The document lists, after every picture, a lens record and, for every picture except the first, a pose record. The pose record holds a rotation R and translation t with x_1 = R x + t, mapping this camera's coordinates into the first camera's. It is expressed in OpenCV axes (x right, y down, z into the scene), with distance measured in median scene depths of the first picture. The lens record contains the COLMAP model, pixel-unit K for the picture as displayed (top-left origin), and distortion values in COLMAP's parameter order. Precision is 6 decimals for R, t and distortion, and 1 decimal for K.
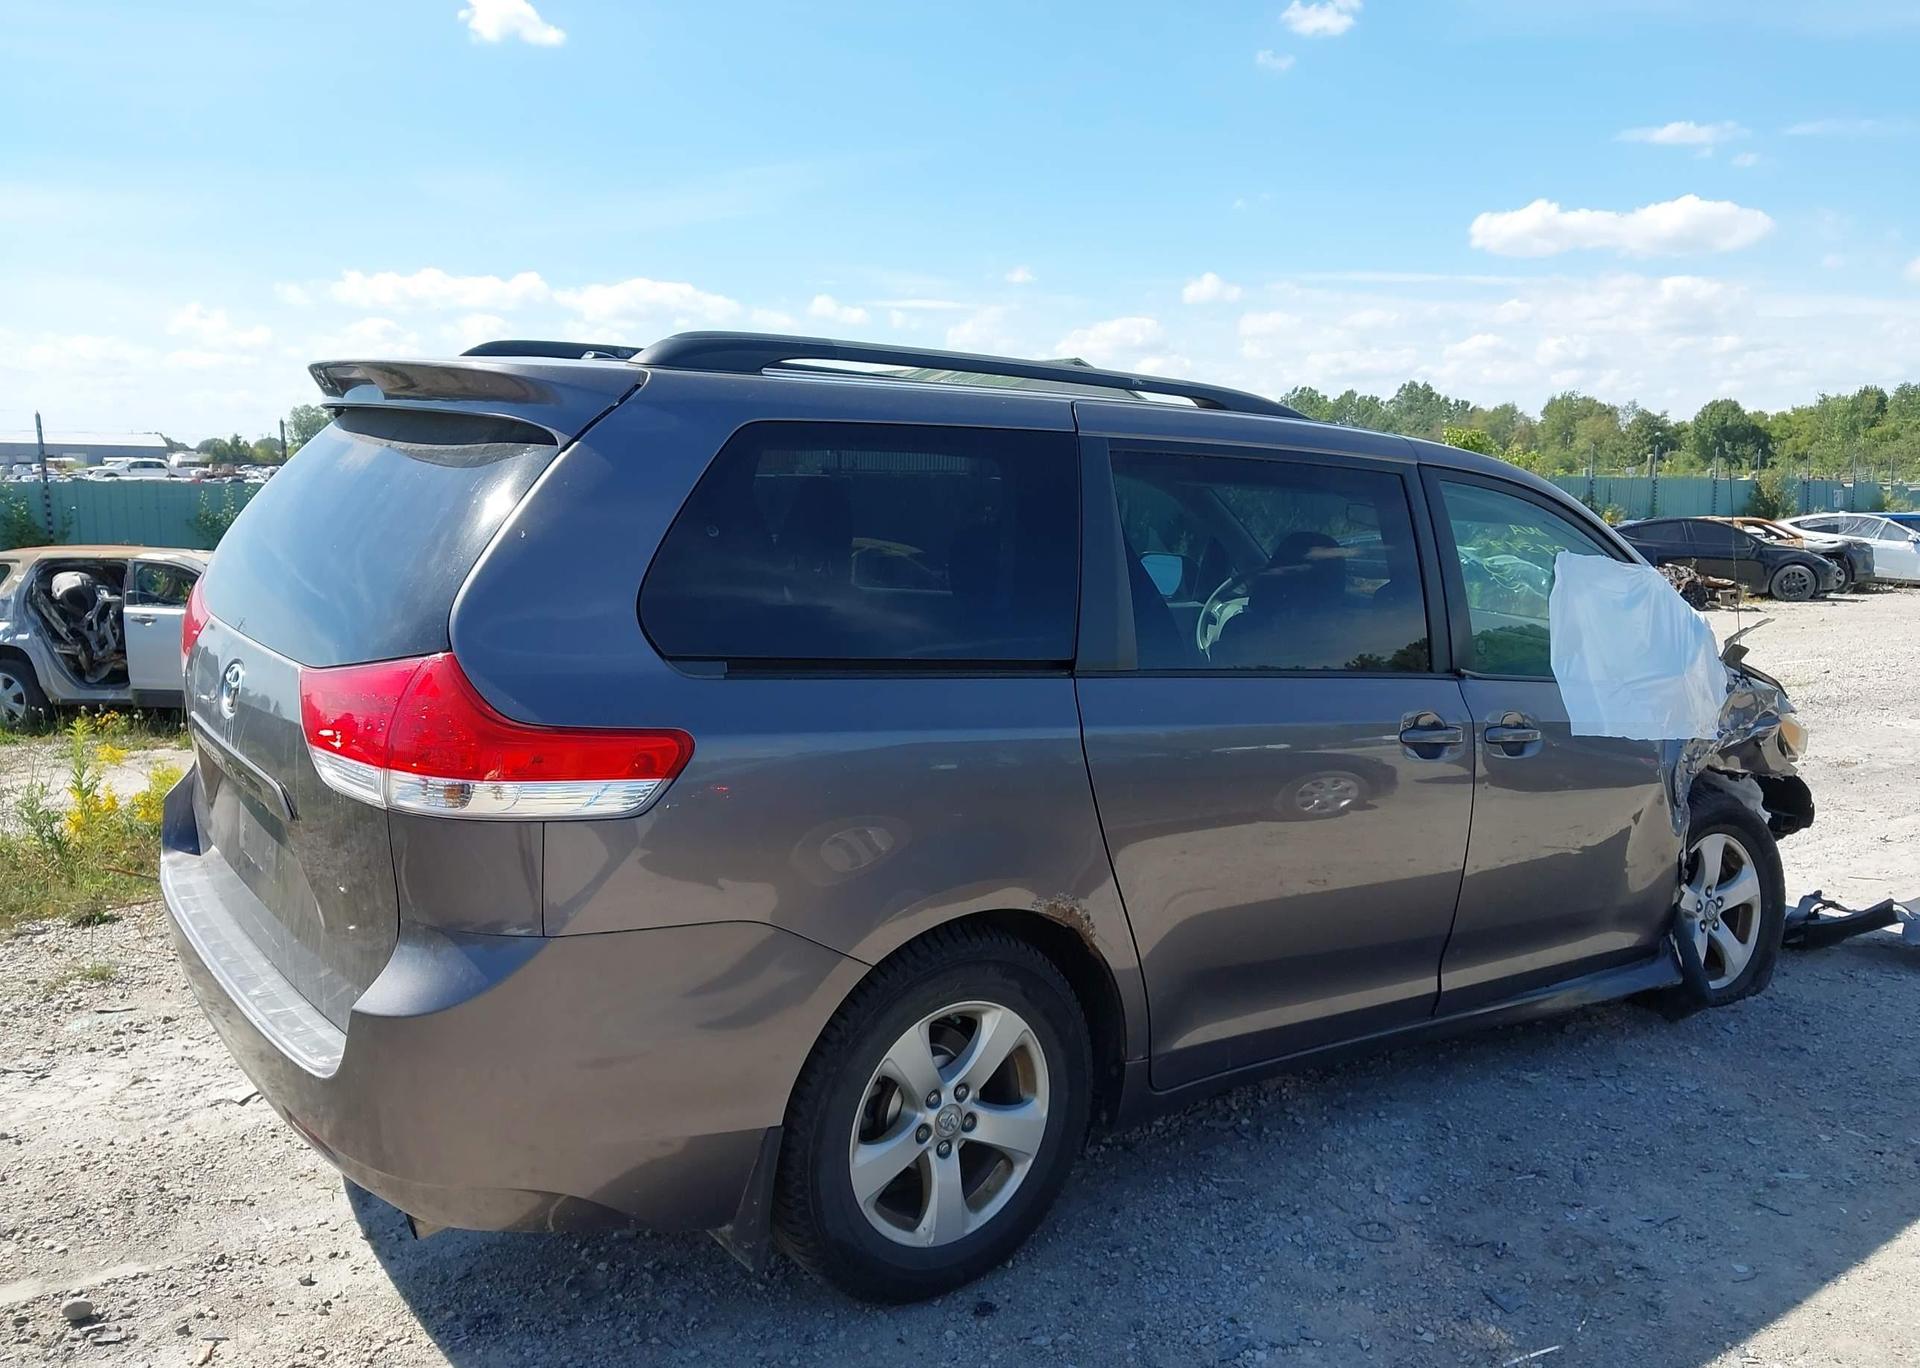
lens RADIAL K [[1611.2, 0, 960.0], [0, 1611.2, 684.0], [0, 0, 1]] dist [0.054386, -0.102841]
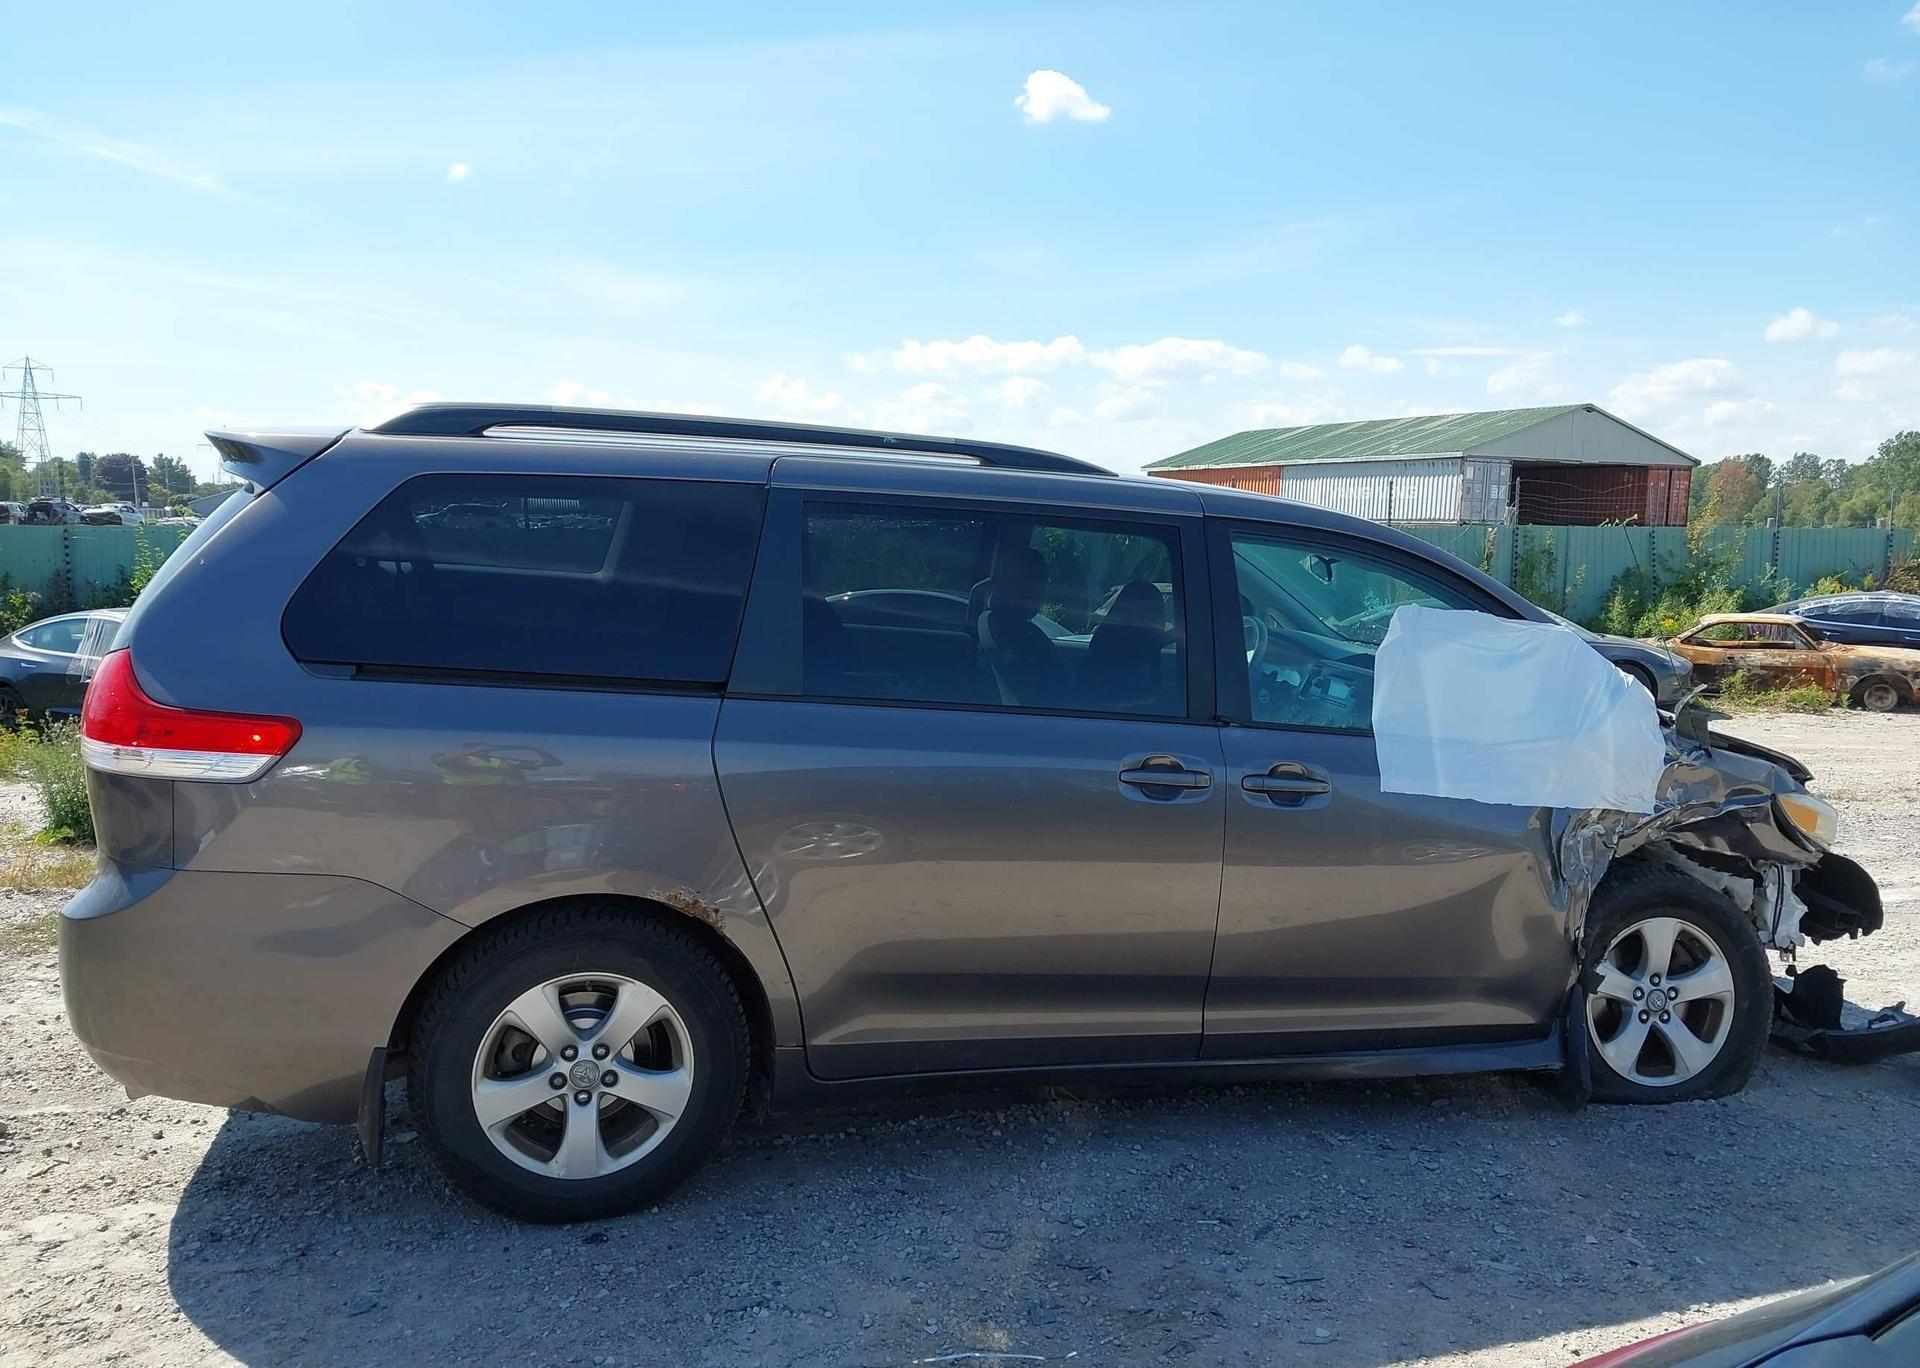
lens RADIAL K [[1598.8, 0, 960.0], [0, 1598.8, 684.0], [0, 0, 1]] dist [0.058952, -0.061186]
pose [[0.938076, 0.041675, -0.343913, 0.447008], [-0.052566, 0.998366, -0.022401, 0.001975], [0.342418, 0.039092, 0.938734, -0.000967]]
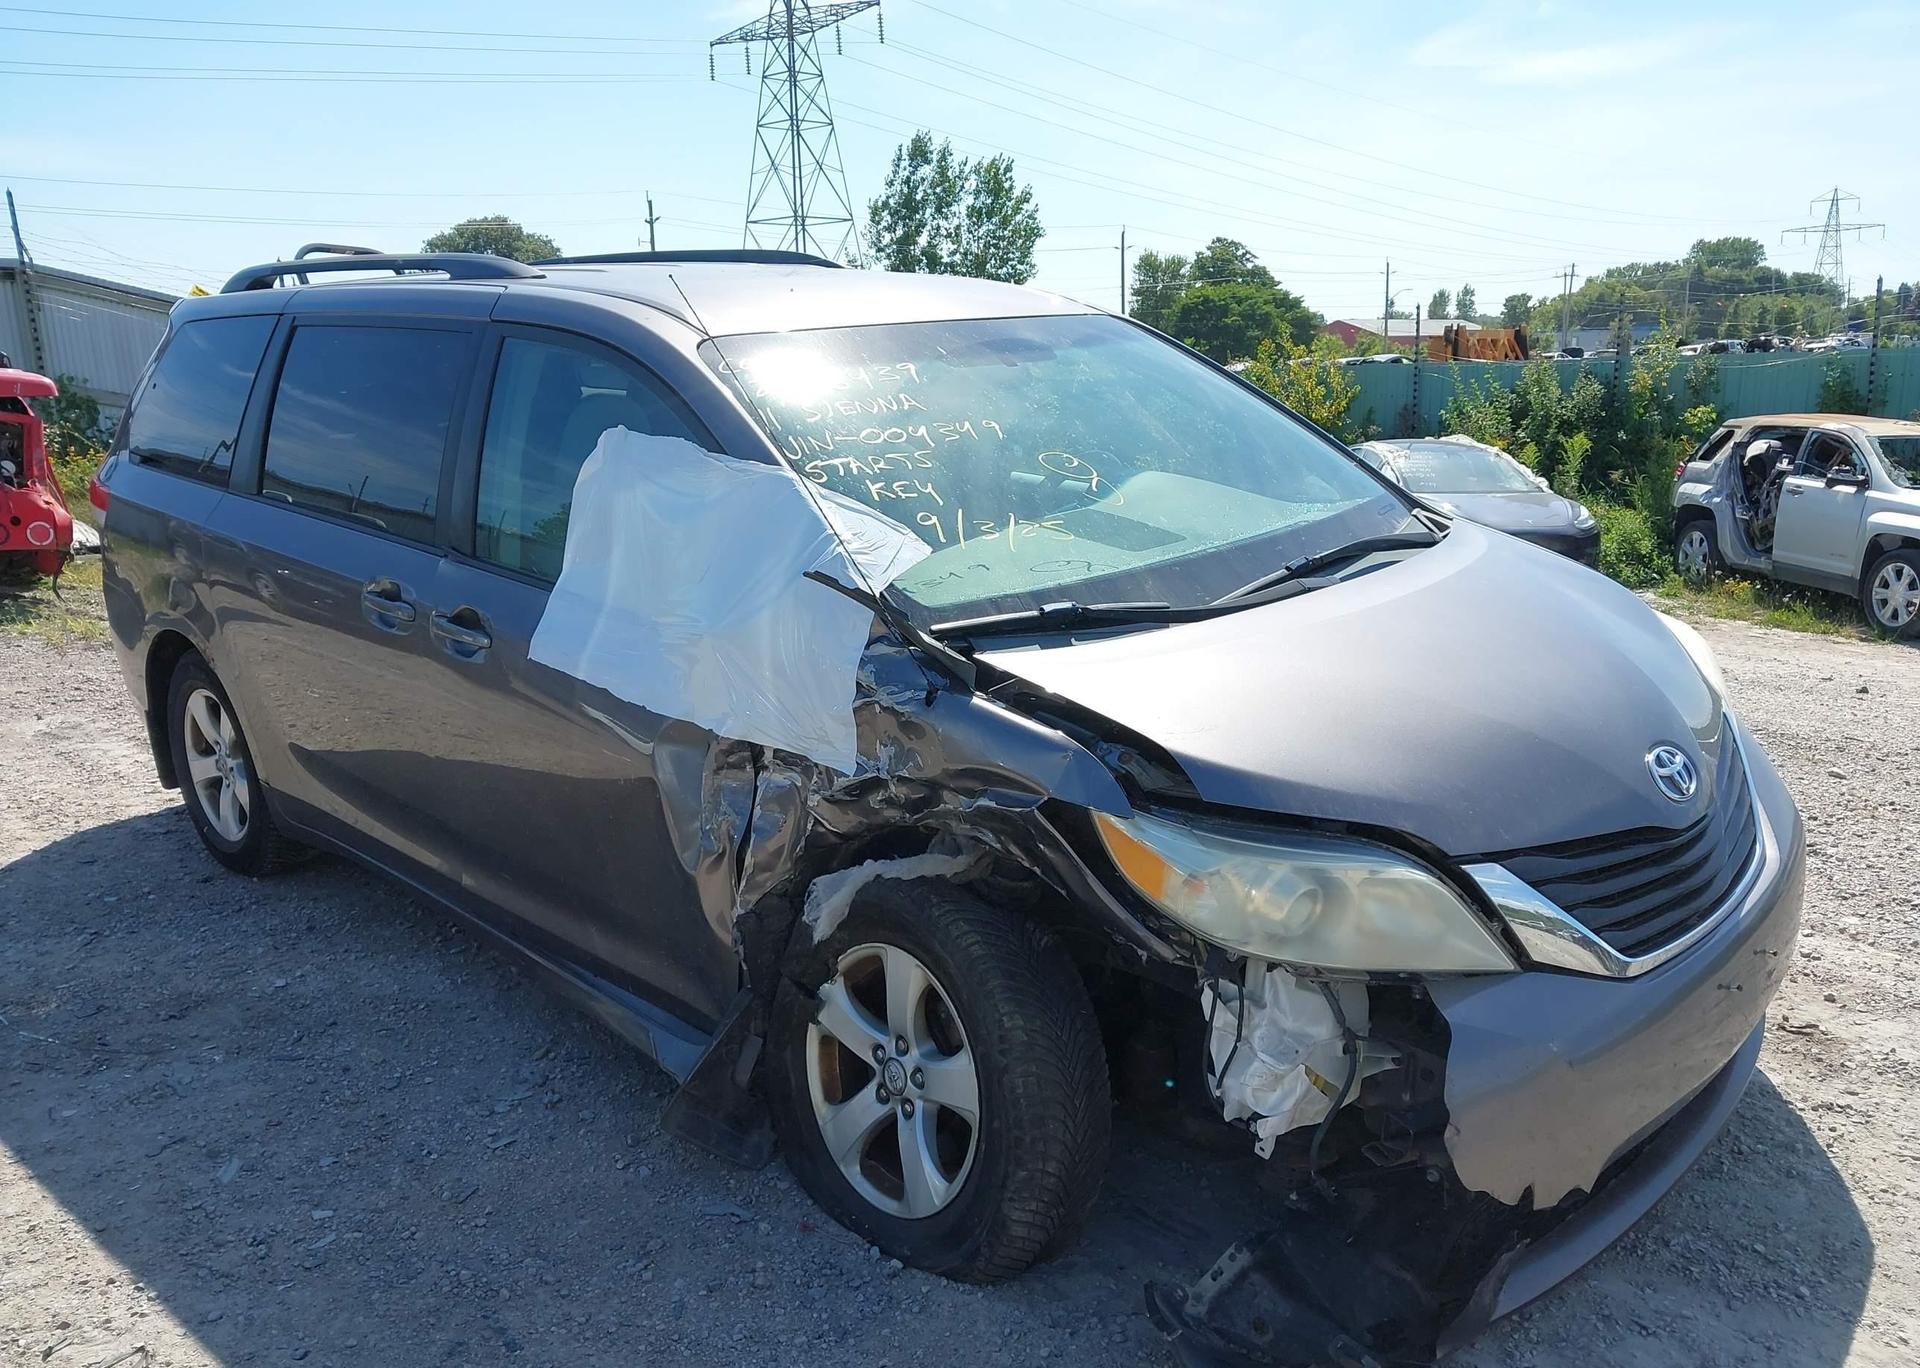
lens RADIAL K [[1603.4, 0, 969.1], [0, 1603.4, 703.2], [0, 0, 1]] dist [0.036490, -0.047937]
pose [[0.092778, 0.196863, -0.976031, 1.111070], [-0.108512, 0.976420, 0.186626, -0.110157], [0.989756, 0.088596, 0.111952, 1.061742]]
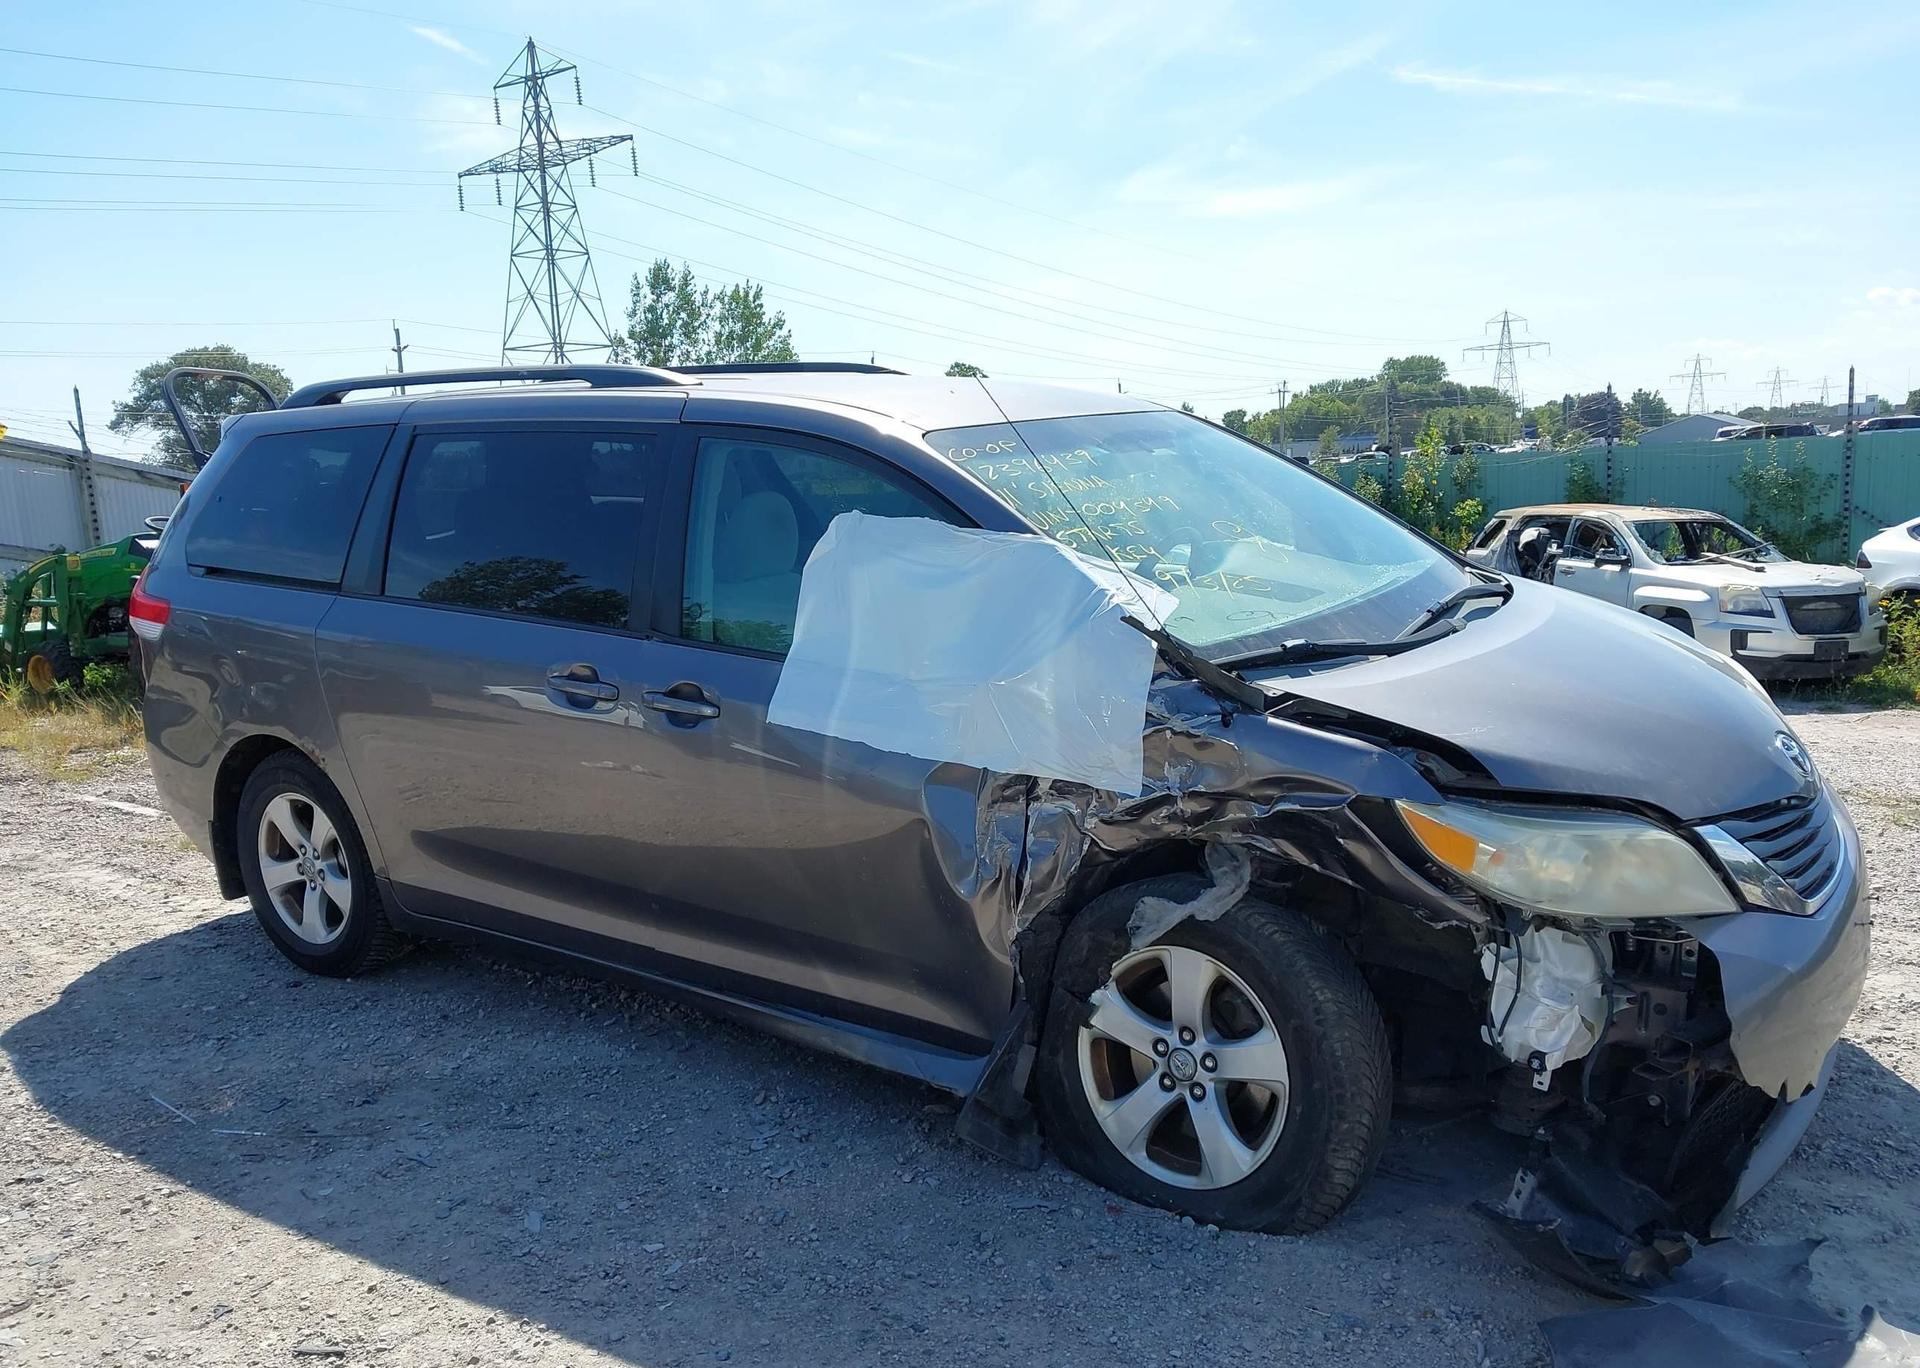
lens RADIAL K [[1611.2, 0, 960.0], [0, 1611.2, 684.0], [0, 0, 1]] dist [0.054386, -0.102841]
pose [[0.262079, 0.104124, -0.959413, 1.164511], [-0.079798, 0.993096, 0.085982, -0.066422], [0.961742, 0.054025, 0.268578, 0.819371]]
